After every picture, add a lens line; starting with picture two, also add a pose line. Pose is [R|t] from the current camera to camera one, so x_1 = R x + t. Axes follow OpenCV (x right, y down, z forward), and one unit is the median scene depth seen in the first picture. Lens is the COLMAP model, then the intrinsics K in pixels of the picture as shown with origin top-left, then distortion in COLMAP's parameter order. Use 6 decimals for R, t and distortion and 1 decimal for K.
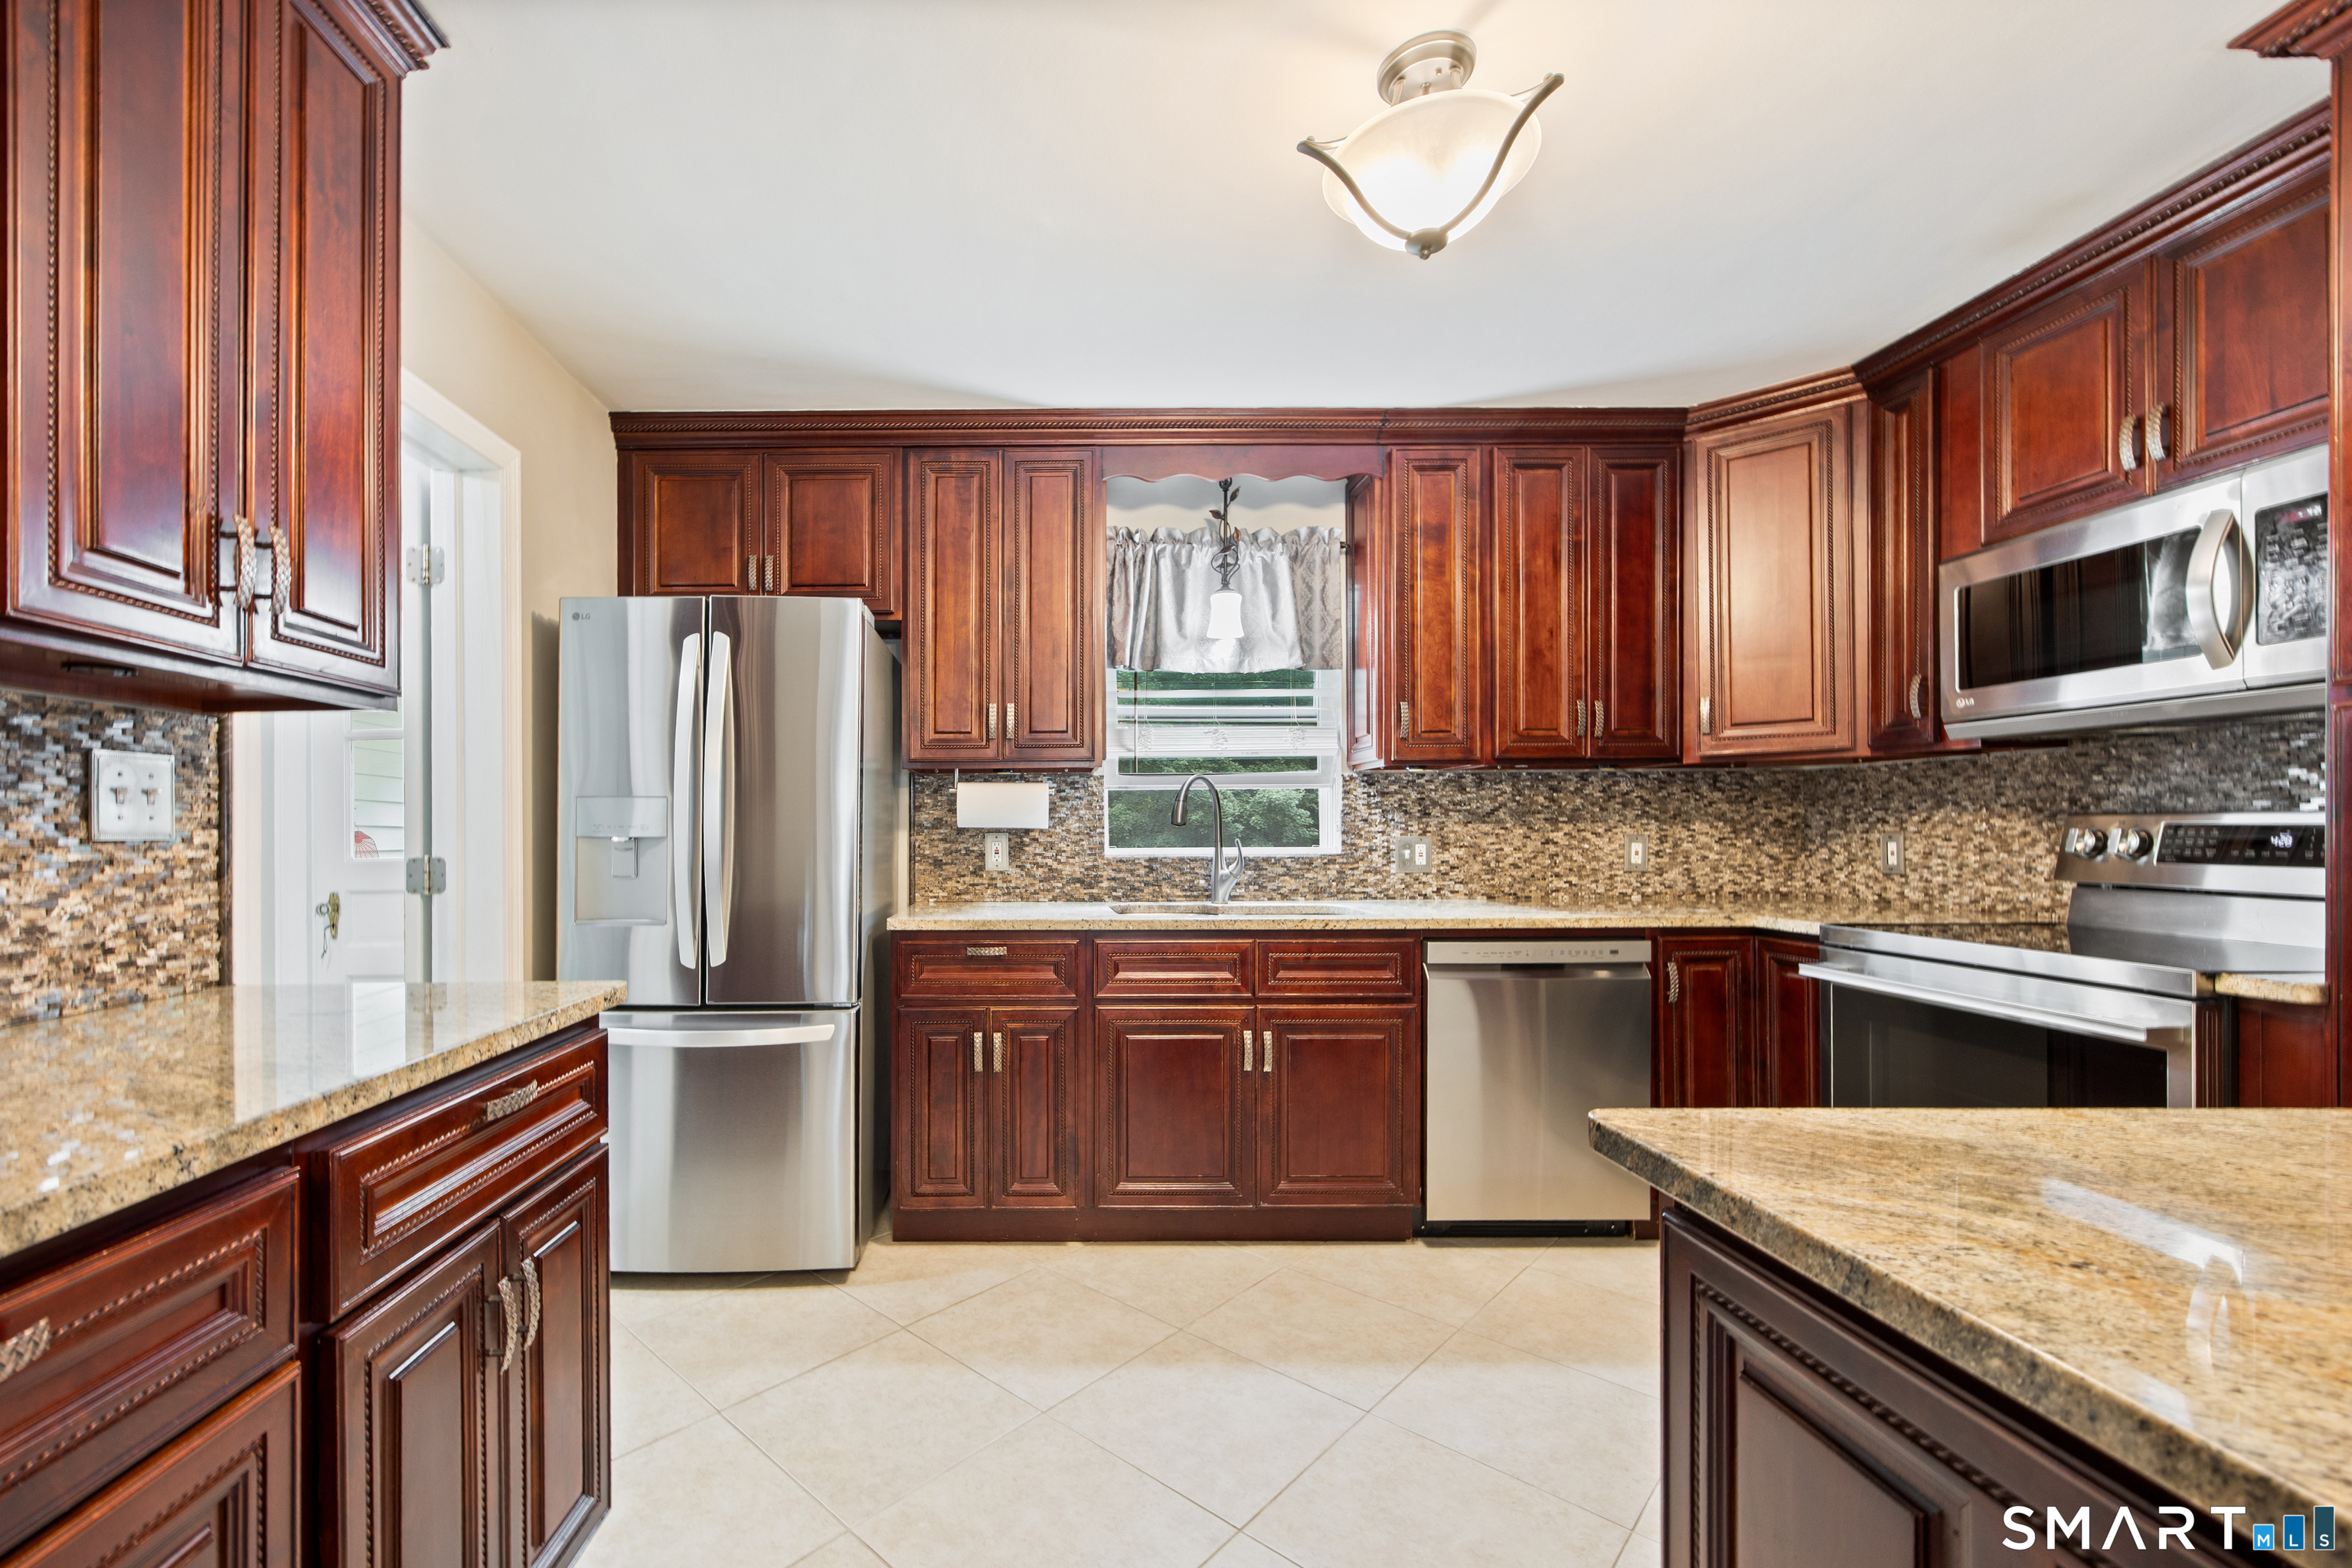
lens RADIAL K [[938.3, 0, 1061.8], [0, 938.3, 823.9], [0, 0, 1]] dist [0.000887, -0.000167]
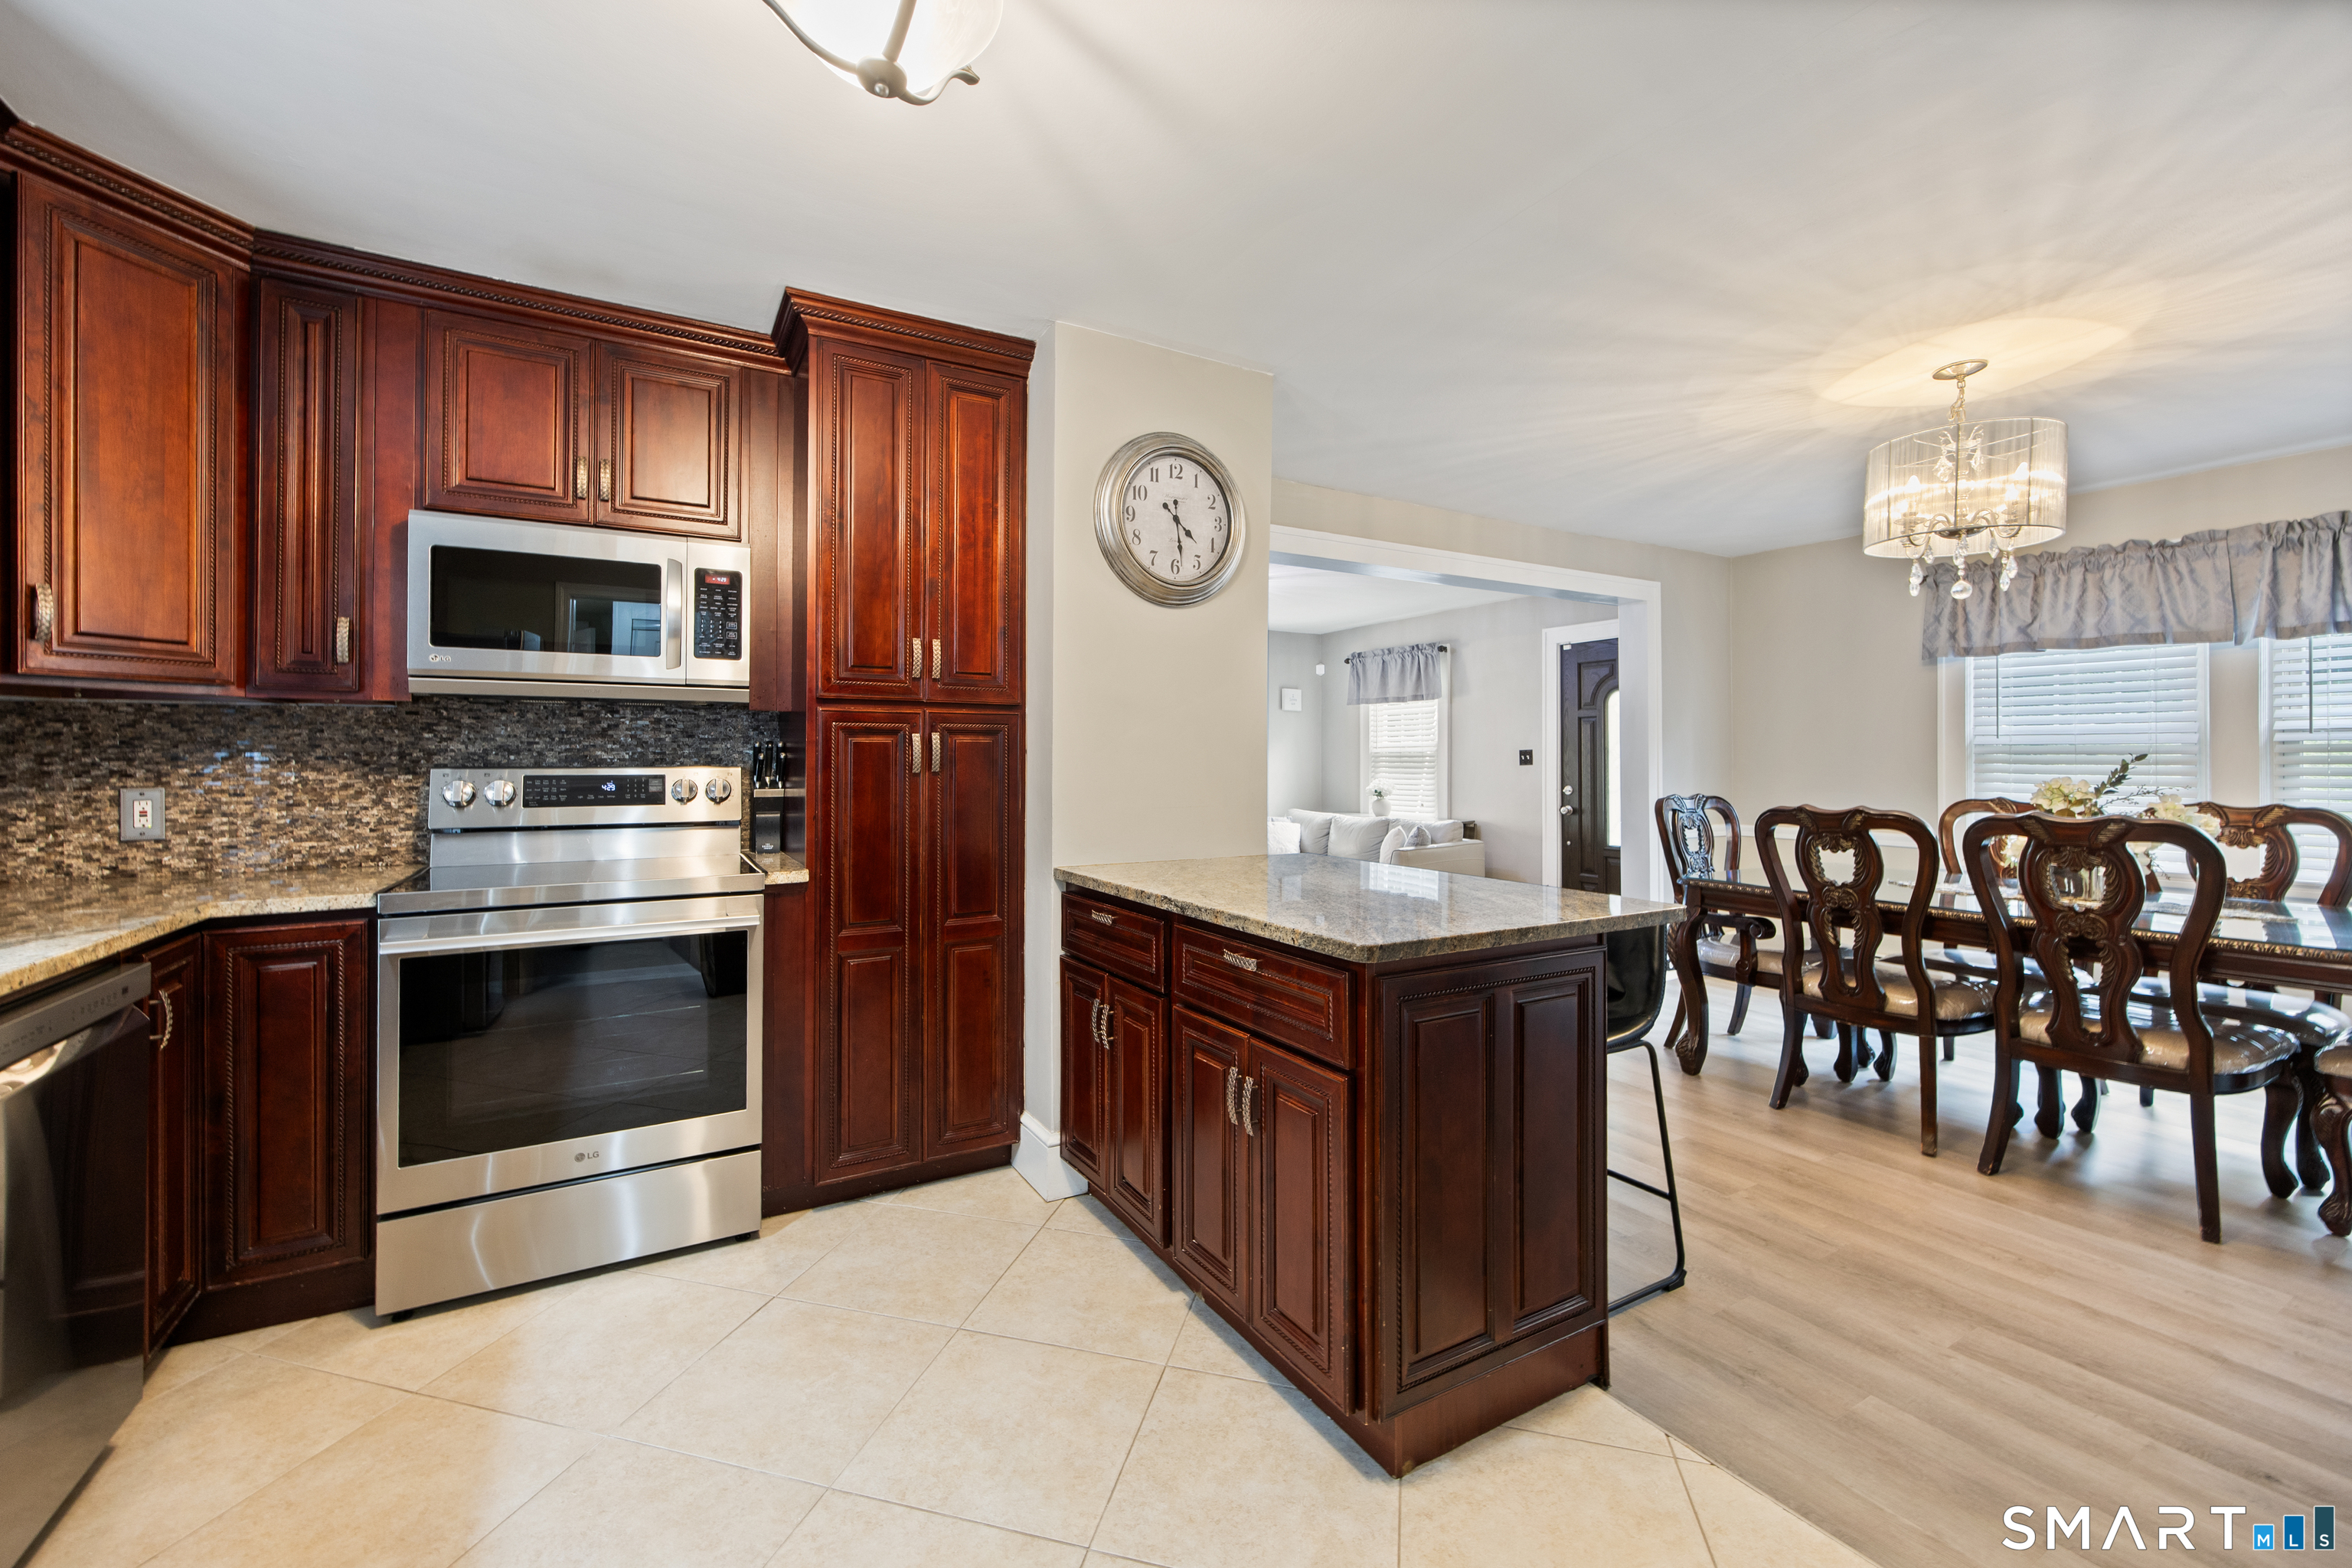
lens RADIAL K [[938.3, 0, 1150.6], [0, 938.3, 773.2], [0, 0, 1]] dist [0.000887, -0.000167]
pose [[-0.460135, -0.009217, 0.887801, -0.263910], [-0.000021, 0.999946, 0.010371, -0.013966], [-0.887849, 0.004753, -0.460111, 0.686149]]
